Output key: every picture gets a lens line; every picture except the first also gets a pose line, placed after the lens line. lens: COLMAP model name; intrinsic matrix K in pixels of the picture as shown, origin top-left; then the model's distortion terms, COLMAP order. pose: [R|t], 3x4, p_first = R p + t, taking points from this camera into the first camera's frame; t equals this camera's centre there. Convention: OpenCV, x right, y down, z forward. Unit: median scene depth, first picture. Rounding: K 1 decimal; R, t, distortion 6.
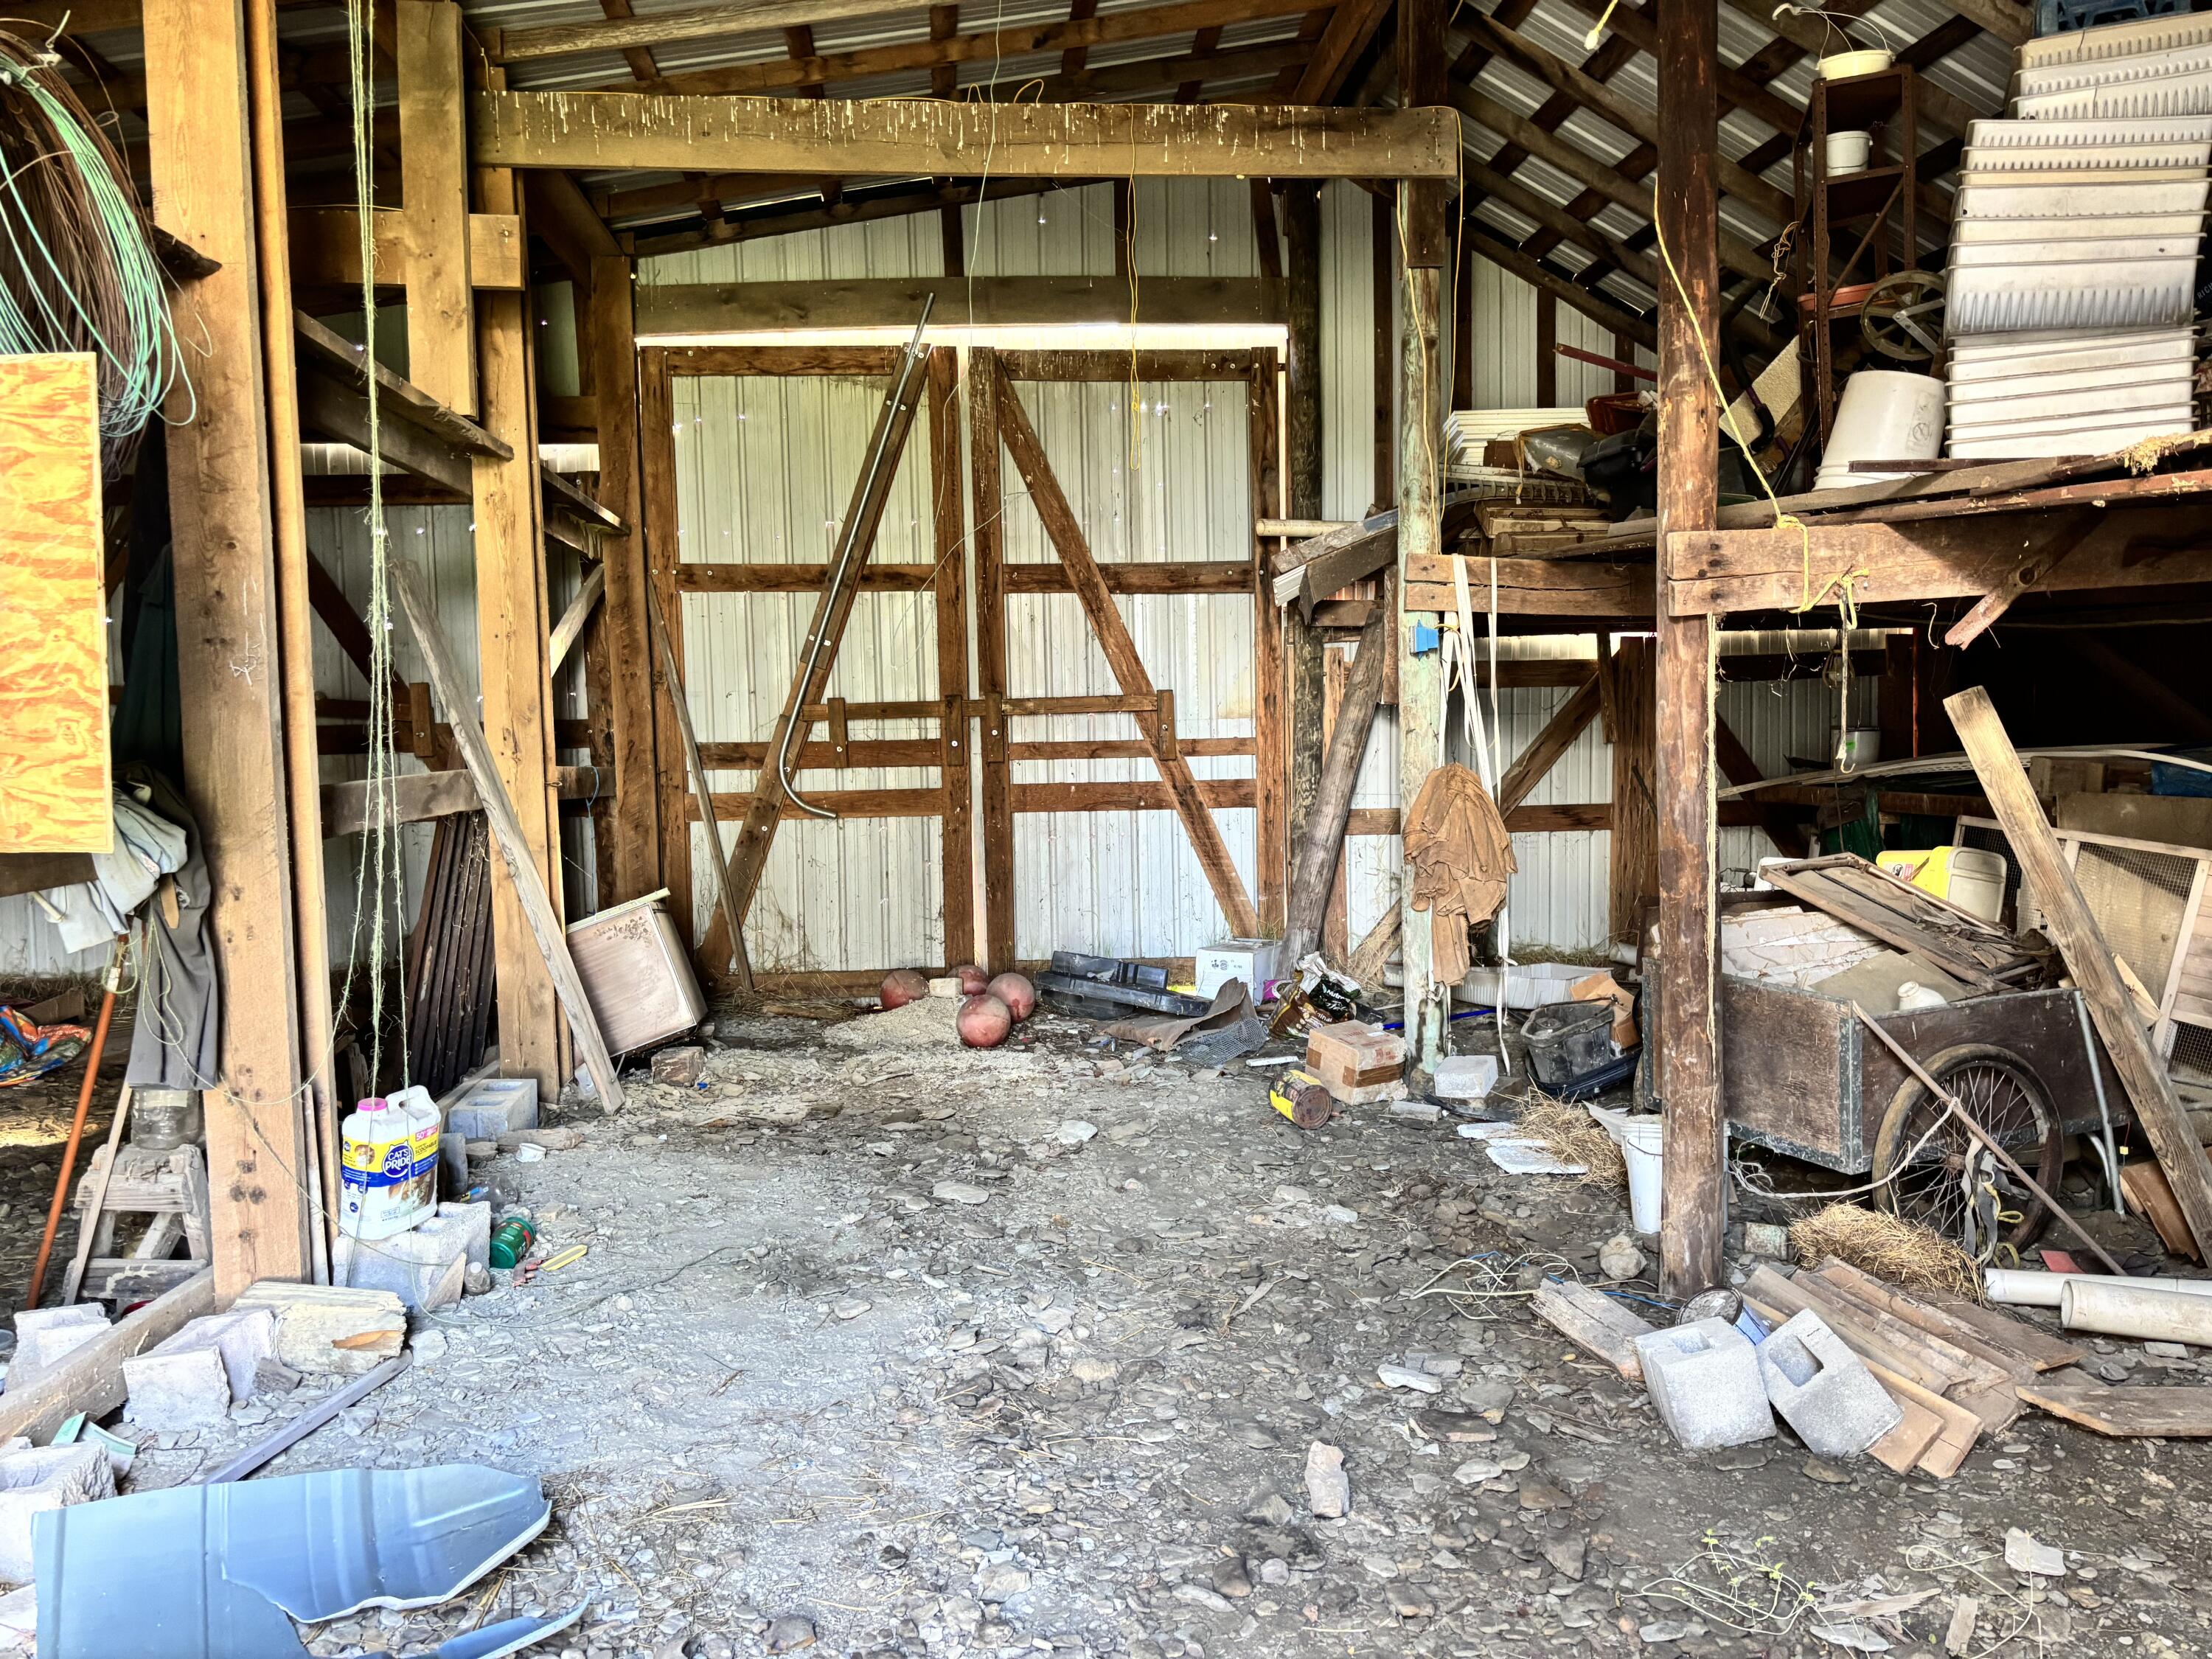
lens RADIAL K [[1671.8, 0, 1133.7], [0, 1671.8, 828.5], [0, 0, 1]] dist [0.027164, 0.001630]
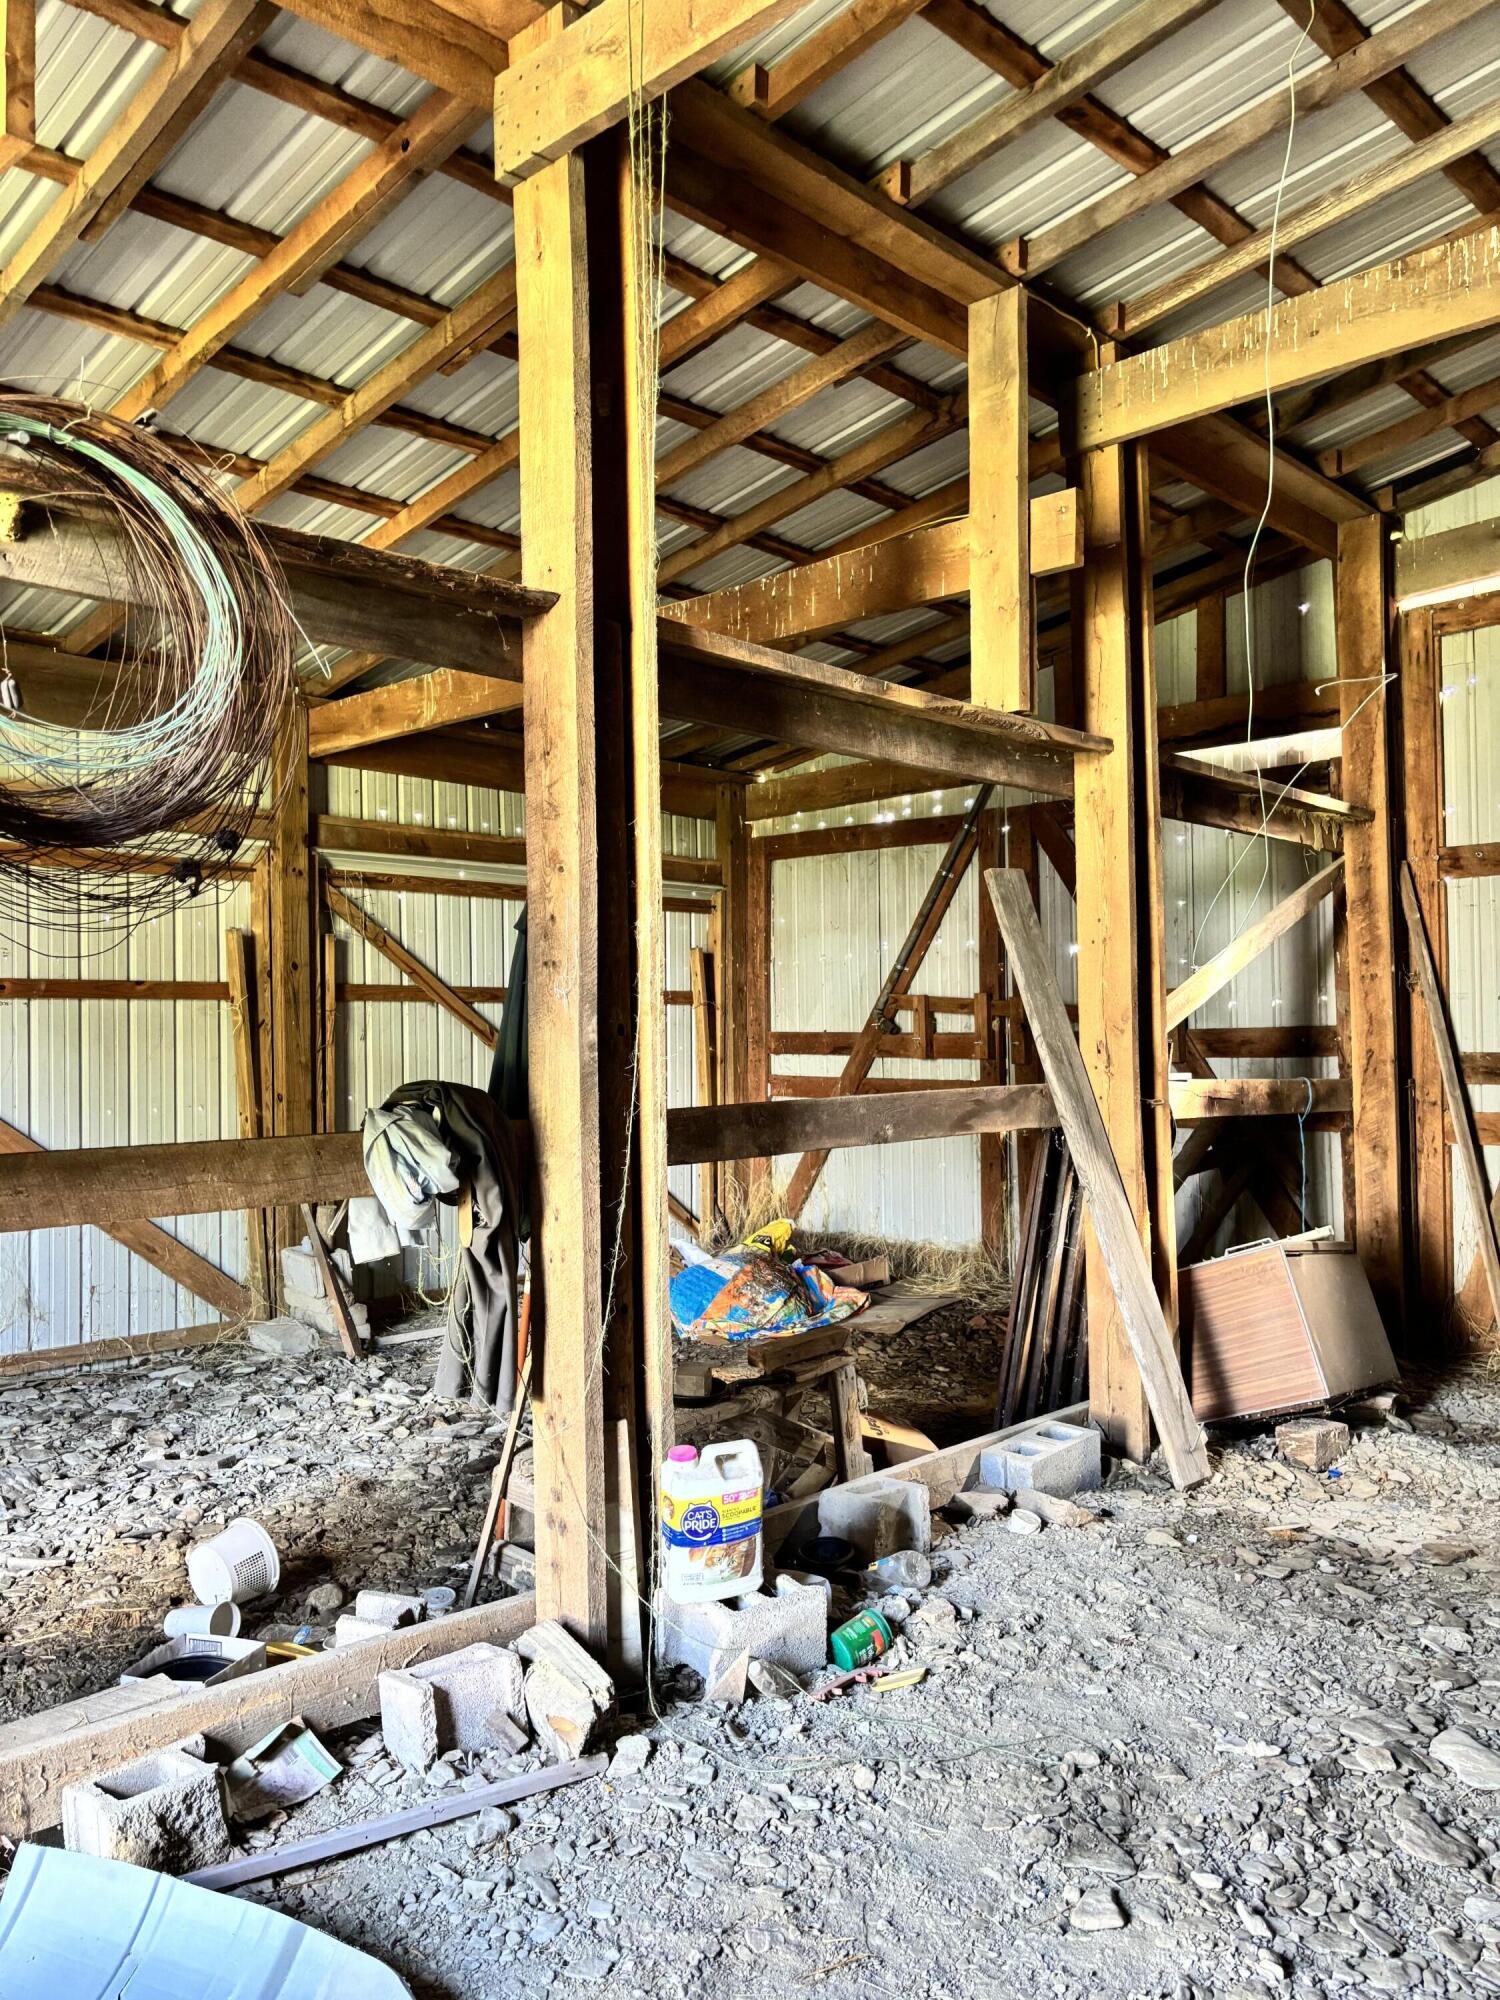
lens RADIAL K [[1506.1, 0, 751.6], [0, 1506.1, 1021.0], [0, 0, 1]] dist [0.047645, -0.067686]
pose [[0.646451, 0.001011, -0.762955, 0.124815], [-0.046621, 0.998183, -0.038180, -0.026639], [0.761530, 0.060251, 0.645323, 0.284430]]
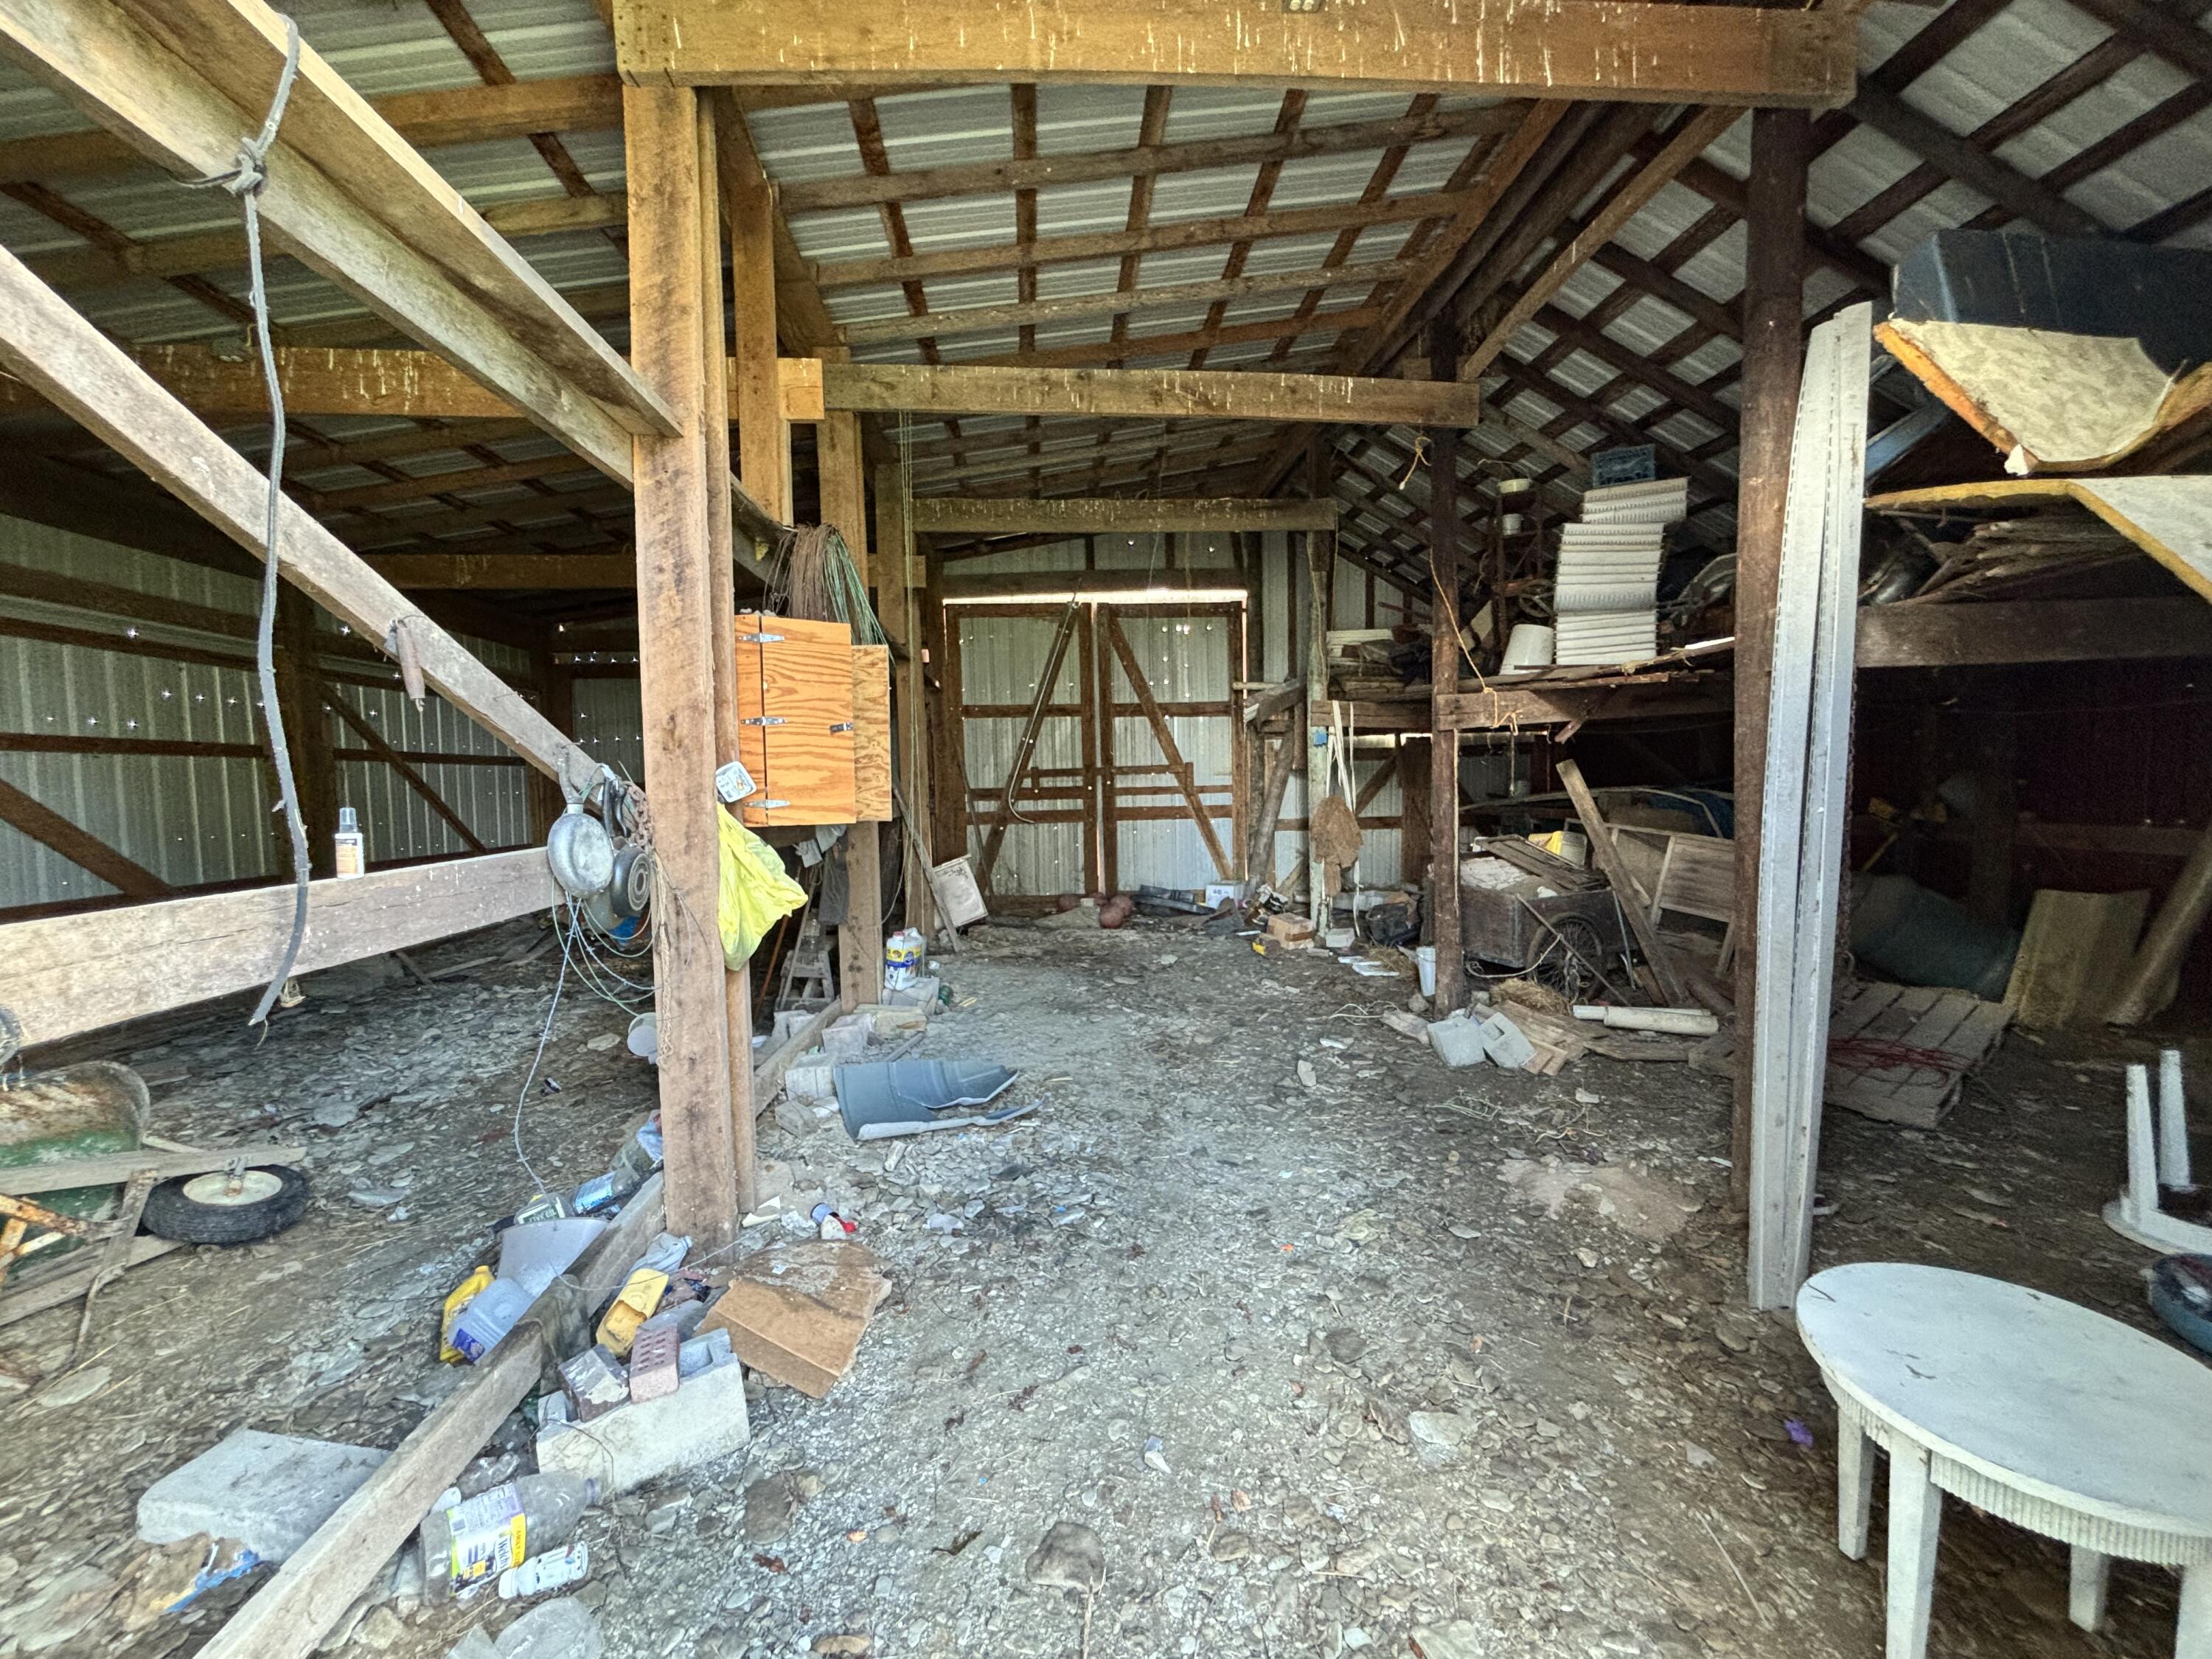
lens RADIAL K [[889.4, 0, 1106.0], [0, 889.4, 829.5], [0, 0, 1]] dist [-0.000359, -0.000062]
pose [[0.999520, -0.002019, -0.030918, -0.067627], [0.001762, 0.999964, -0.008354, 0.014456], [0.030934, 0.008296, 0.999487, -0.163511]]
